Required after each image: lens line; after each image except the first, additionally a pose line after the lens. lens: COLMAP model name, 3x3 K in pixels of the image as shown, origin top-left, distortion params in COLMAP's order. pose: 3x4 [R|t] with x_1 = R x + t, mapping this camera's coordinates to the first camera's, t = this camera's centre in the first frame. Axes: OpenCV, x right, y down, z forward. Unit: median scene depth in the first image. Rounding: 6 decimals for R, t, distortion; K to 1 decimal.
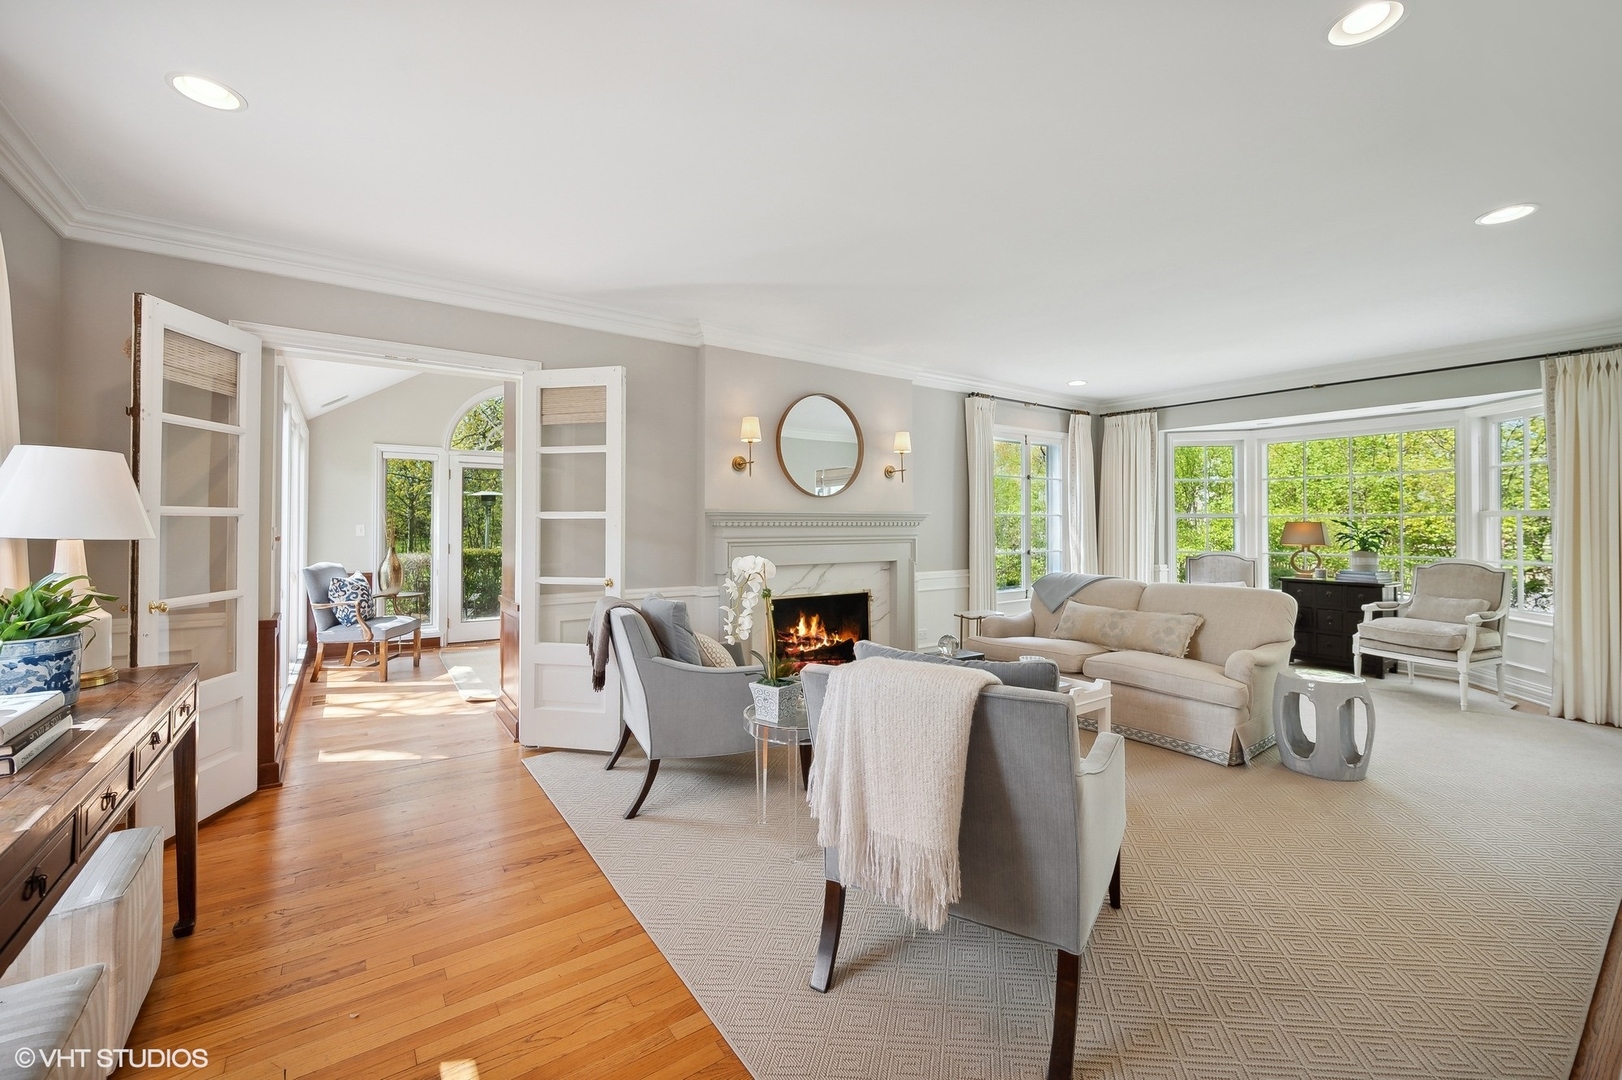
lens RADIAL K [[659.2, 0, 816.7], [0, 659.2, 535.2], [0, 0, 1]] dist [0.000182, 0.000311]
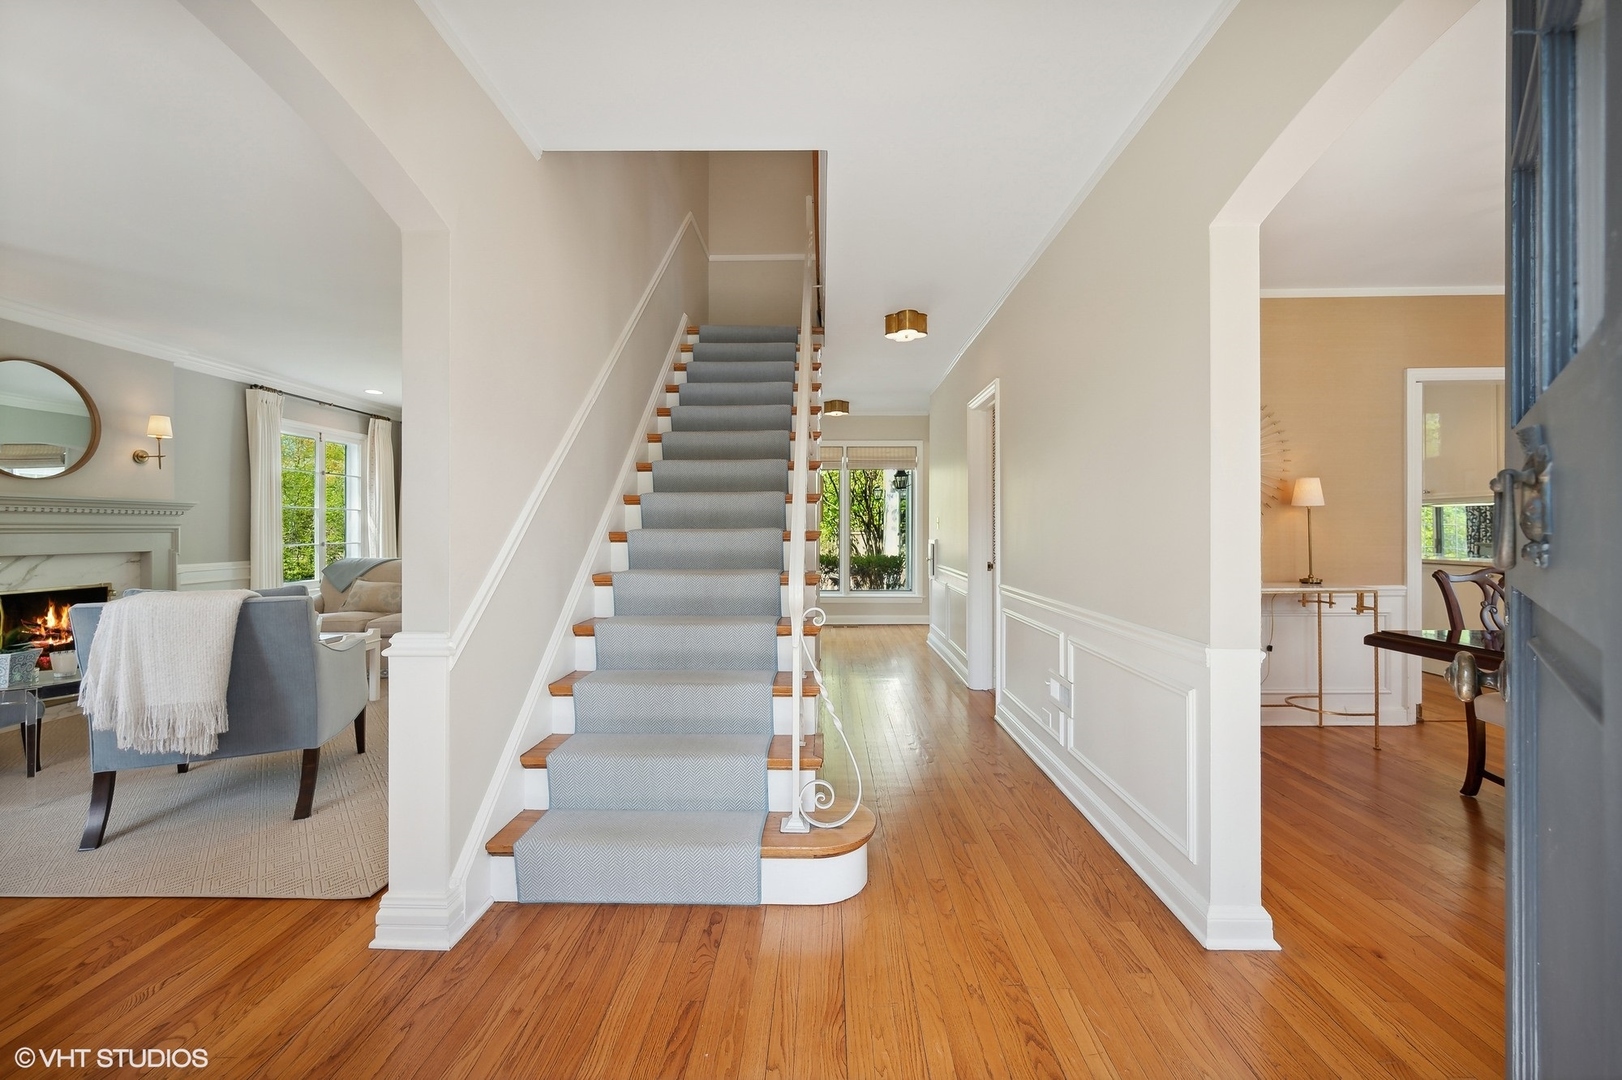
lens RADIAL K [[658.5, 0, 807.3], [0, 658.5, 524.4], [0, 0, 1]] dist [-0.001224, -0.000126]
pose [[0.605385, 0.006073, 0.795910, -0.057453], [0.011341, 0.999804, -0.016255, 0.025237], [-0.795852, 0.018867, 0.605197, -0.308458]]
